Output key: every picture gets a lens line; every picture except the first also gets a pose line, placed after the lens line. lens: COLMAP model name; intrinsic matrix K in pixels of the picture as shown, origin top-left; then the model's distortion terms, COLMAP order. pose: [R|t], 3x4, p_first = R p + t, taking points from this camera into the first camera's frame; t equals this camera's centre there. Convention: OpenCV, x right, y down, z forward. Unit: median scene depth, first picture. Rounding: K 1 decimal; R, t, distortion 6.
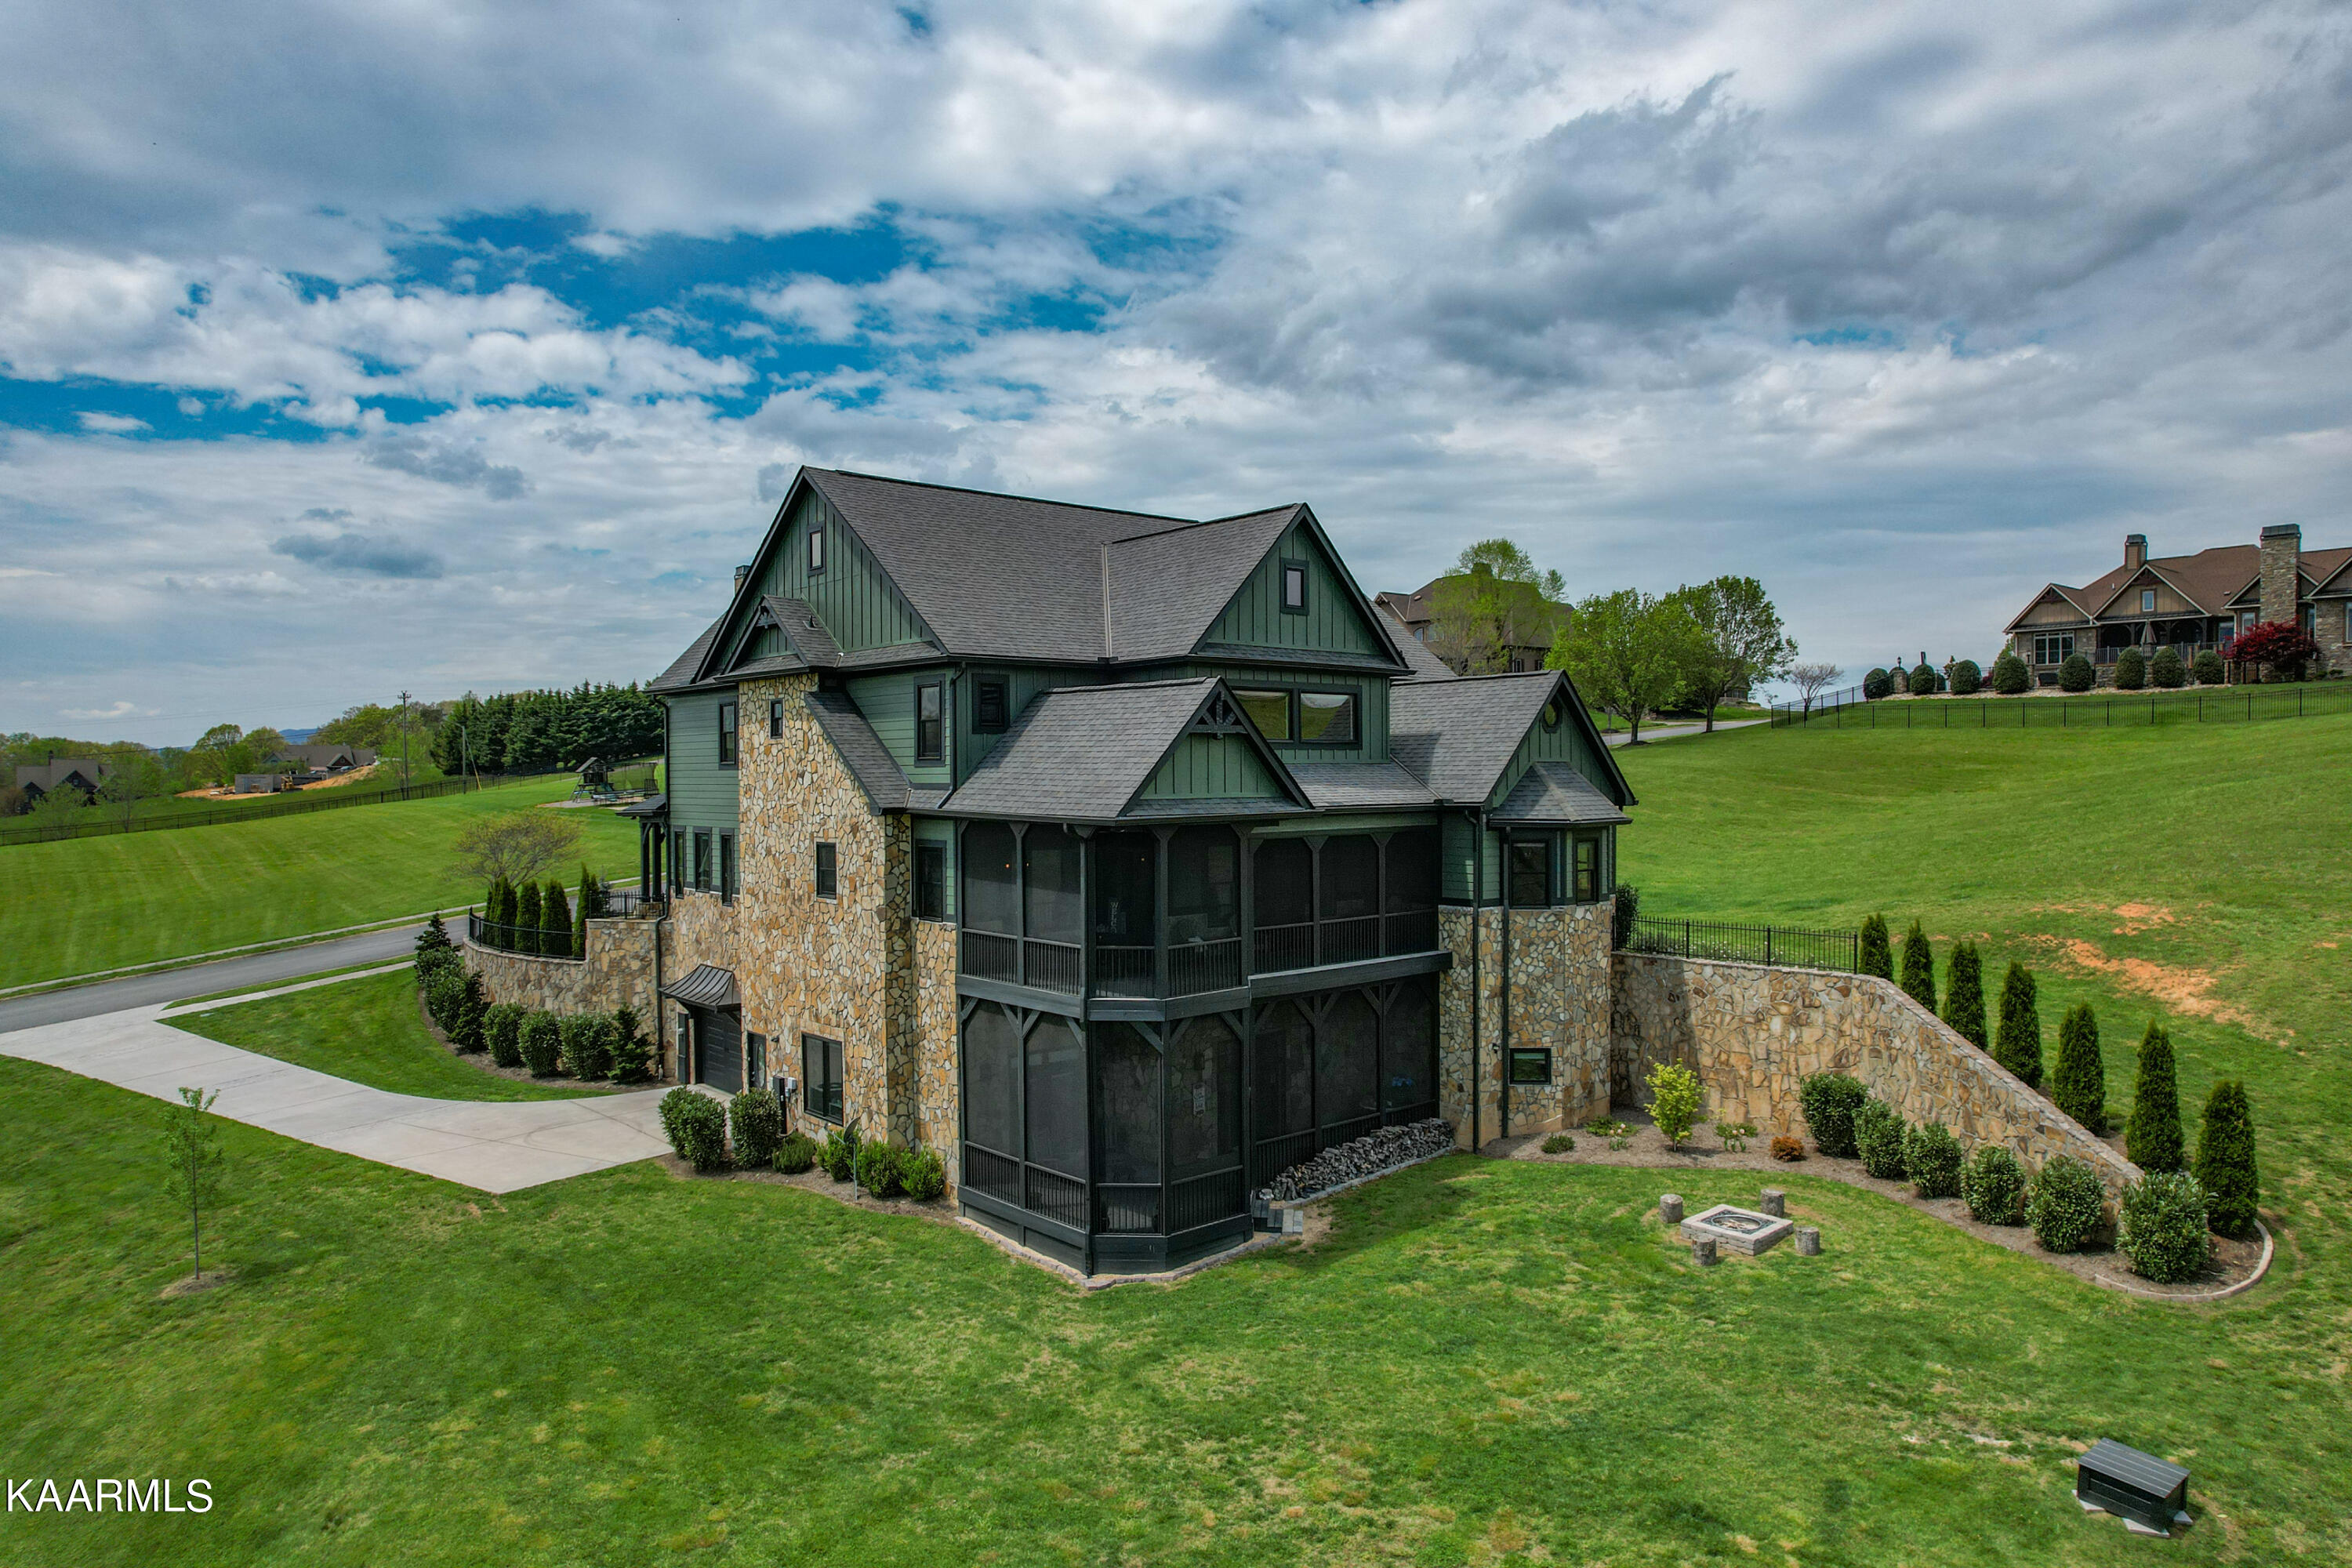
lens RADIAL K [[1506.7, 0, 1177.5], [0, 1506.7, 785.5], [0, 0, 1]] dist [-0.048820, 0.039336]
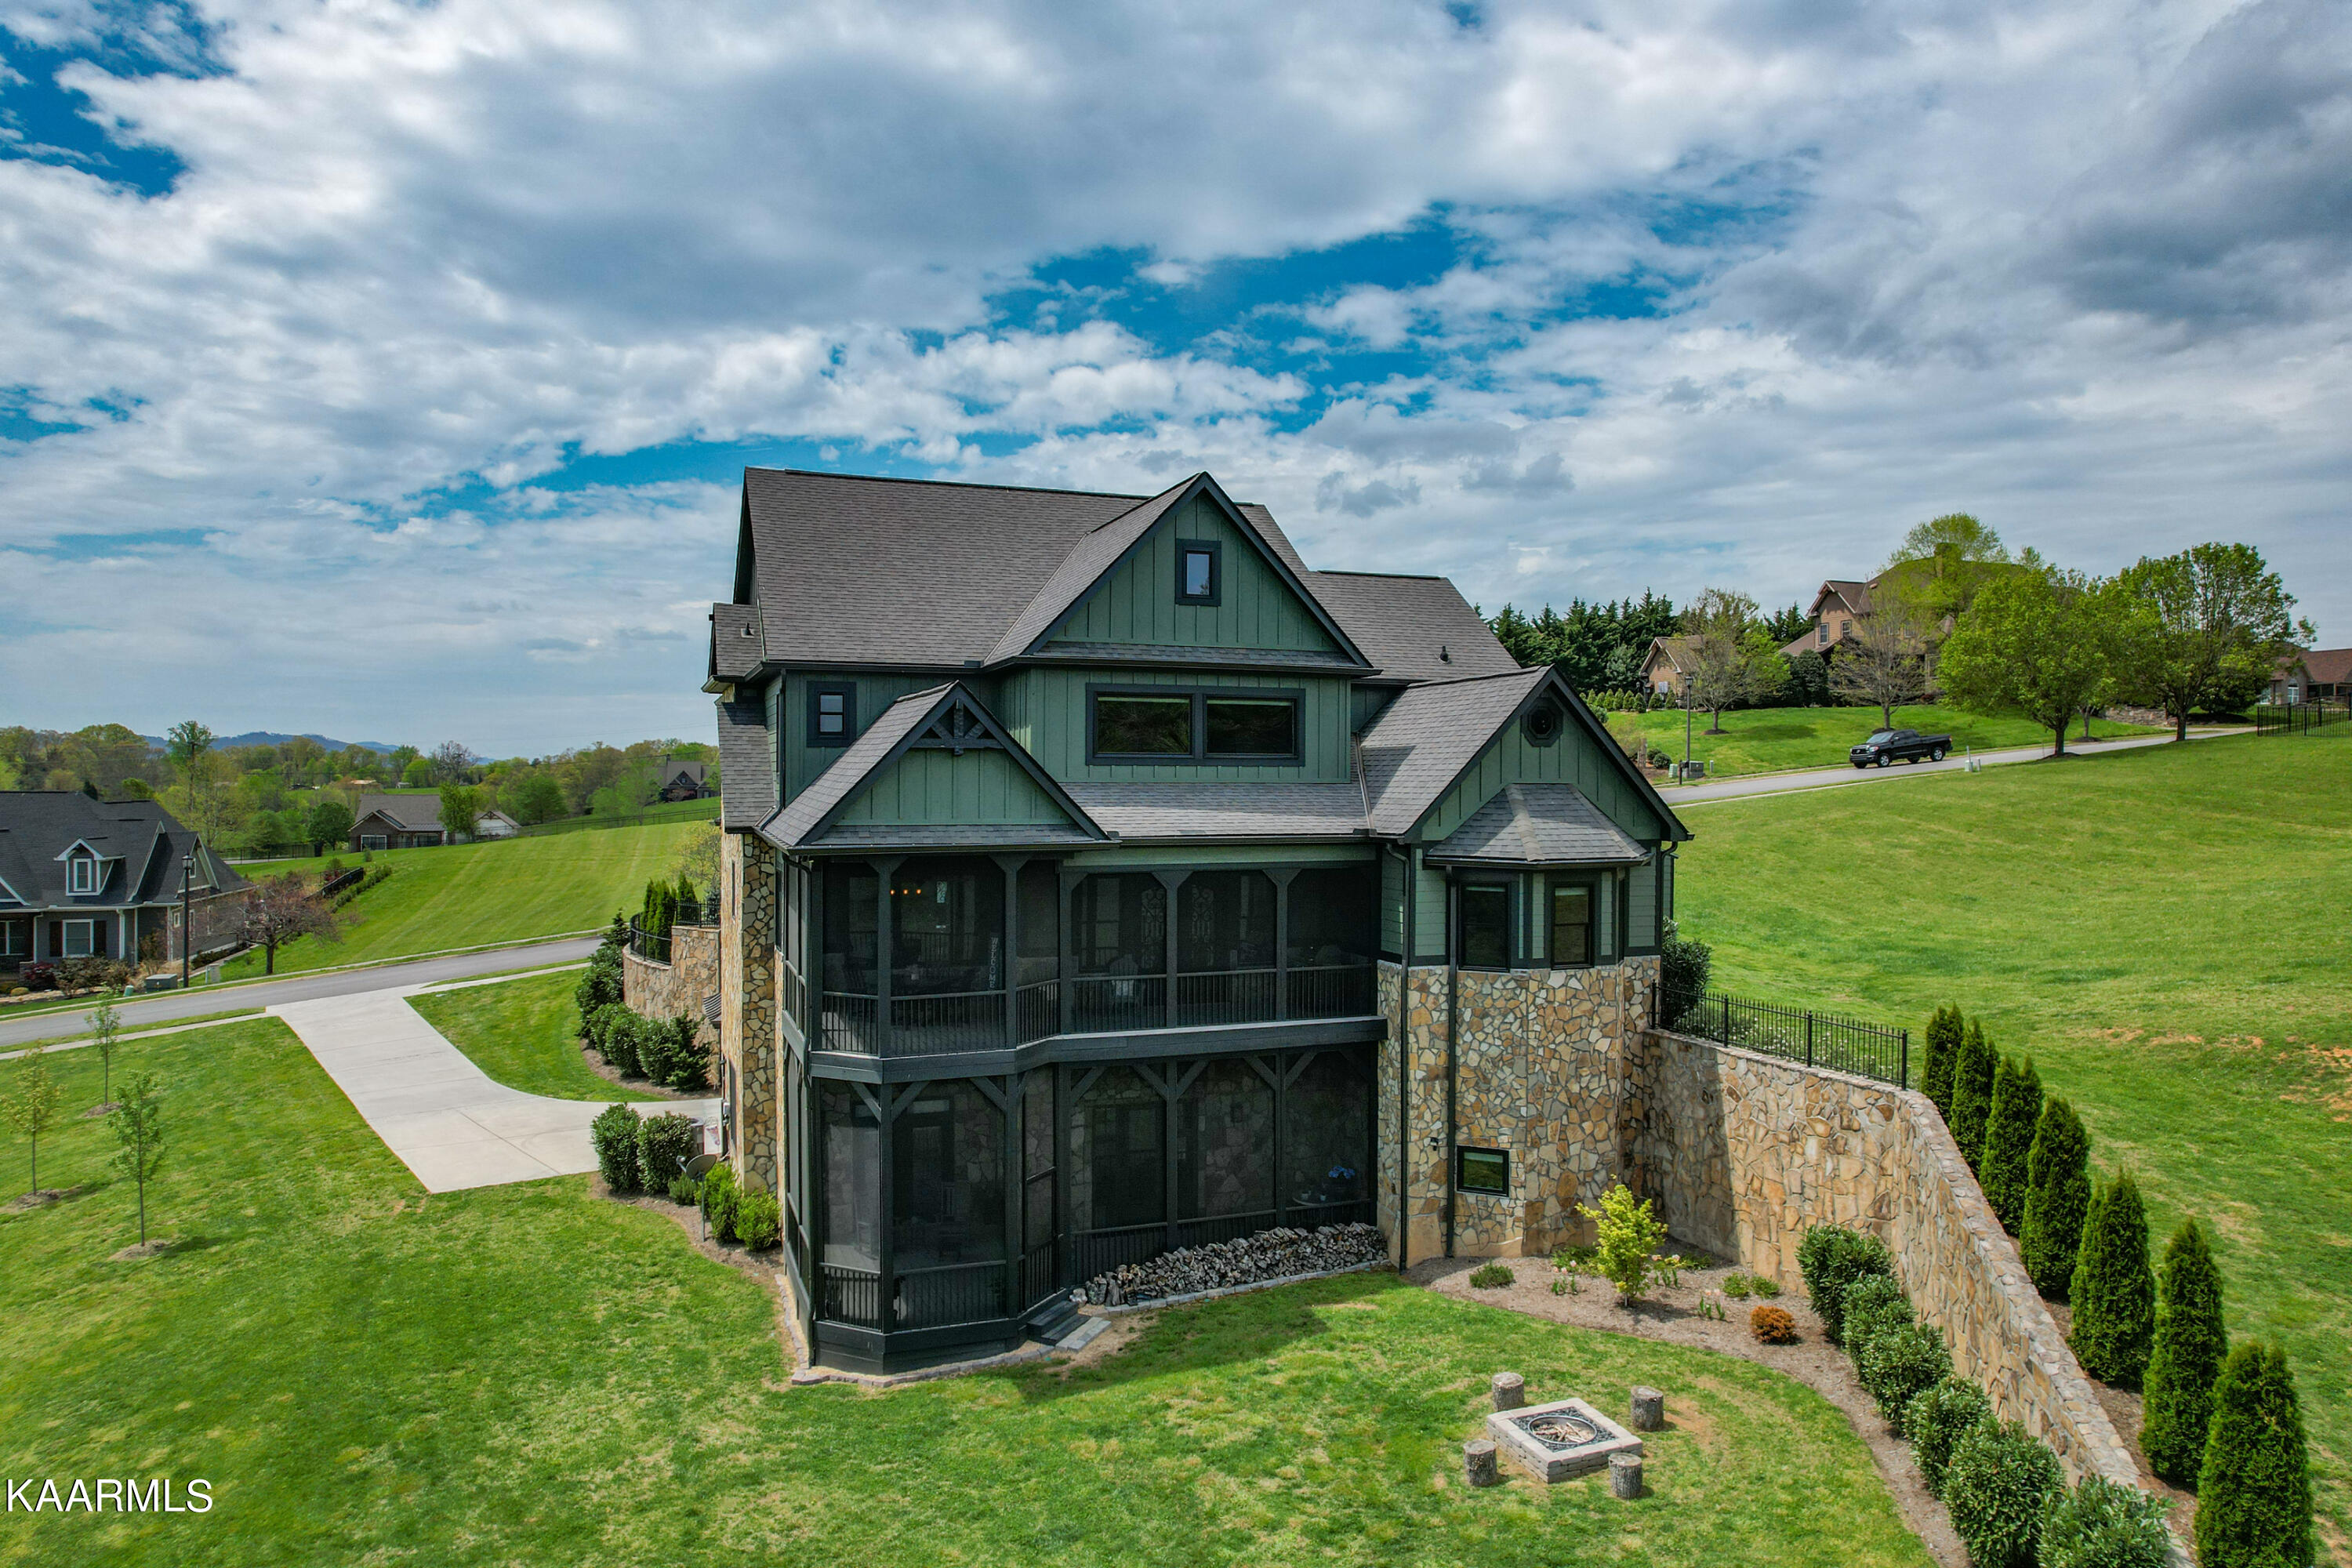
lens RADIAL K [[1506.7, 0, 1182.4], [0, 1506.7, 829.0], [0, 0, 1]] dist [-0.048820, 0.039336]
pose [[0.935695, 0.021637, -0.352146, 0.364554], [-0.012787, 0.999542, 0.027438, -0.011577], [0.352578, -0.021170, 0.935543, 0.215035]]
